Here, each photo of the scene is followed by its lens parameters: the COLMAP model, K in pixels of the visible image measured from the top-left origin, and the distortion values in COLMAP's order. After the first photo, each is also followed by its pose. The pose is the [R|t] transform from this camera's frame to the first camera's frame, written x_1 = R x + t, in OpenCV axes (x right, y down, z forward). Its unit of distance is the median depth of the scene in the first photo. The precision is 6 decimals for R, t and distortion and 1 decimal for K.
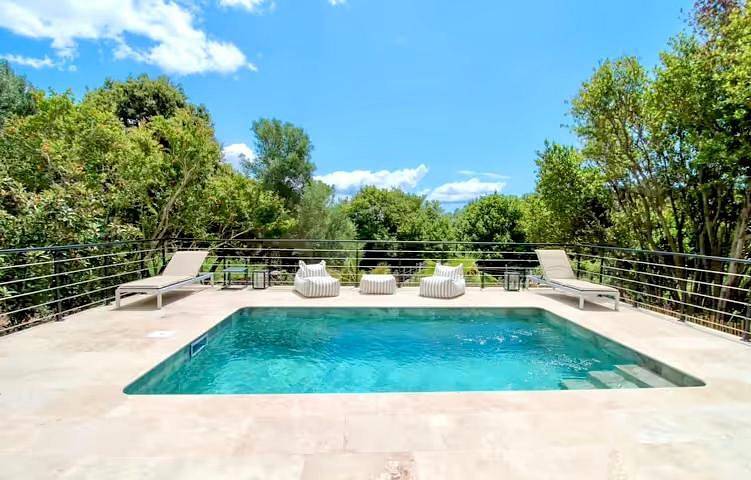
lens RADIAL K [[352.2, 0, 375.2], [0, 352.2, 239.7], [0, 0, 1]] dist [-0.005082, -0.000375]
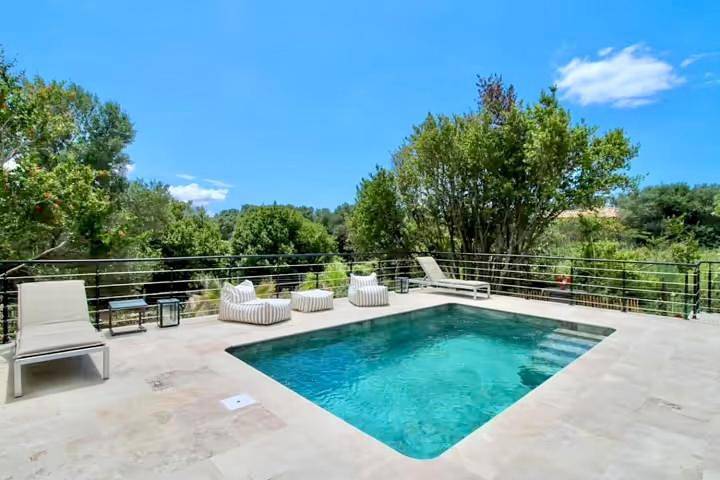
lens RADIAL K [[363.0, 0, 360.0], [0, 363.0, 238.5], [0, 0, 1]] dist [-0.006550, -0.000620]
pose [[0.755645, -0.000743, 0.654981, -0.175543], [0.020541, 0.999534, -0.022564, -0.004654], [-0.654659, 0.030504, 0.755309, 0.061533]]
